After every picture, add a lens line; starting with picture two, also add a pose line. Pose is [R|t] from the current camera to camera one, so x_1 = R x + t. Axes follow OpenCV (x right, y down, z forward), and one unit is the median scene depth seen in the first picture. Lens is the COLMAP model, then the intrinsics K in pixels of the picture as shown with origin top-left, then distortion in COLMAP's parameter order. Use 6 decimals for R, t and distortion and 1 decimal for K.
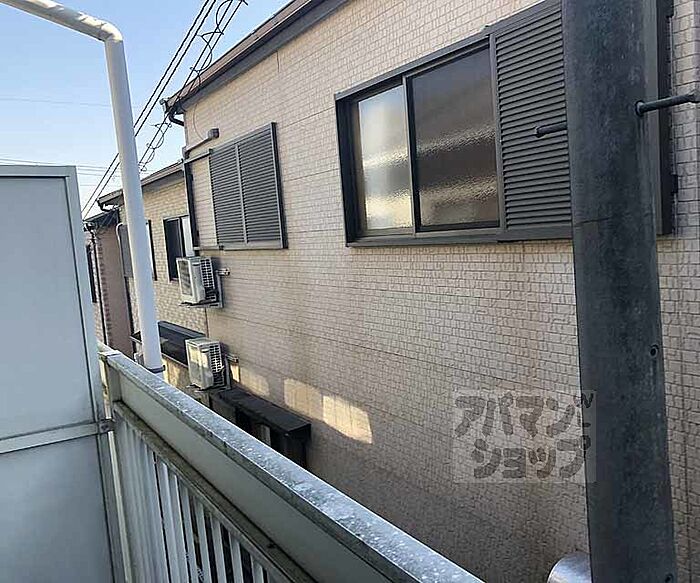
lens RADIAL K [[637.1, 0, 351.0], [0, 637.1, 278.5], [0, 0, 1]] dist [0.030993, -0.008131]
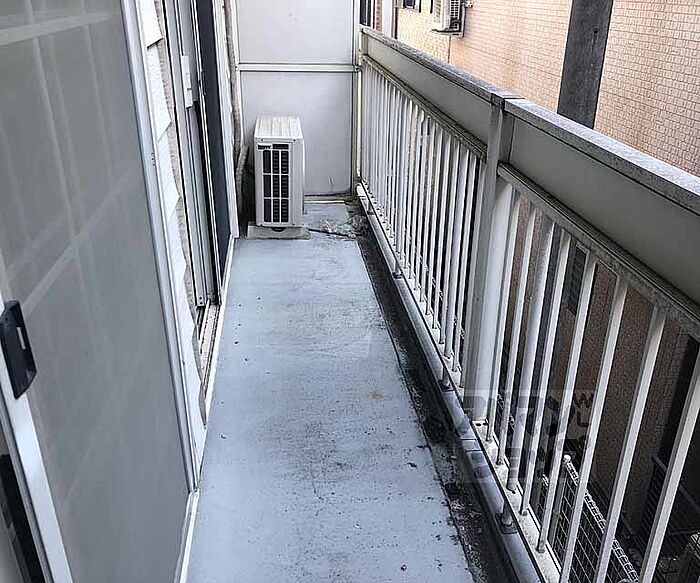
lens RADIAL K [[637.1, 0, 351.0], [0, 637.1, 278.5], [0, 0, 1]] dist [0.030993, -0.008131]
pose [[0.909452, 0.249360, -0.332742, 0.125910], [-0.112327, 0.917809, 0.380800, 0.028274], [0.400350, -0.308943, 0.862713, -0.273225]]
